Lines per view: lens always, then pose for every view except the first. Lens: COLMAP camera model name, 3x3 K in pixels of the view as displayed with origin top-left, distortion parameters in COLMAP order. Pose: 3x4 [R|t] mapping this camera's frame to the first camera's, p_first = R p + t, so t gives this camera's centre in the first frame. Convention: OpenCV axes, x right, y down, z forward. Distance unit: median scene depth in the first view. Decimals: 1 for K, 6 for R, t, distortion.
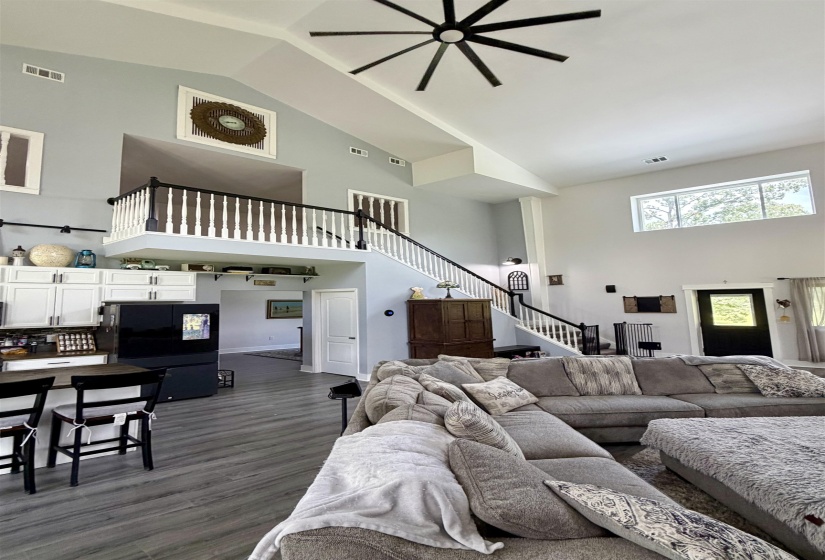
lens RADIAL K [[355.0, 0, 379.3], [0, 355.0, 249.0], [0, 0, 1]] dist [0.013587, 0.000277]
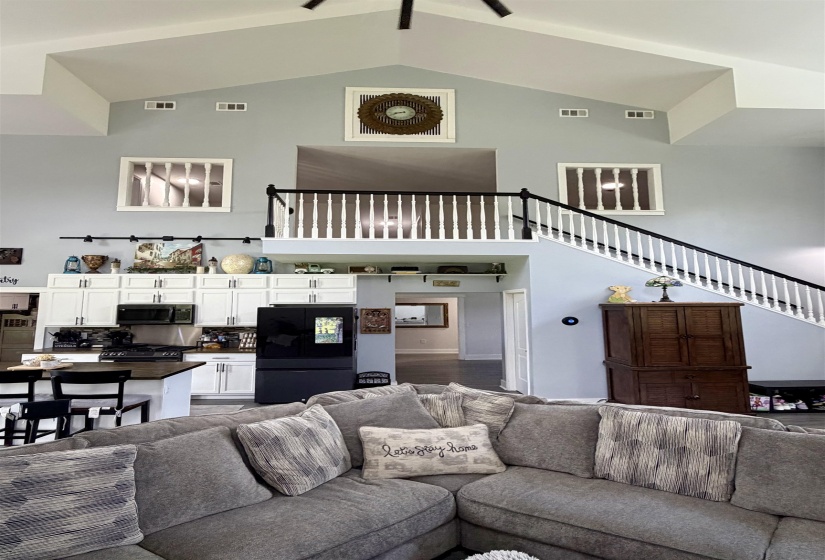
lens RADIAL K [[415.9, 0, 429.4], [0, 415.9, 249.3], [0, 0, 1]] dist [0.012624, -0.001727]
pose [[0.874609, -0.061045, -0.480970, 0.191609], [0.067408, 0.997717, -0.004054, 0.013517], [0.480120, -0.028875, 0.876728, 0.093422]]
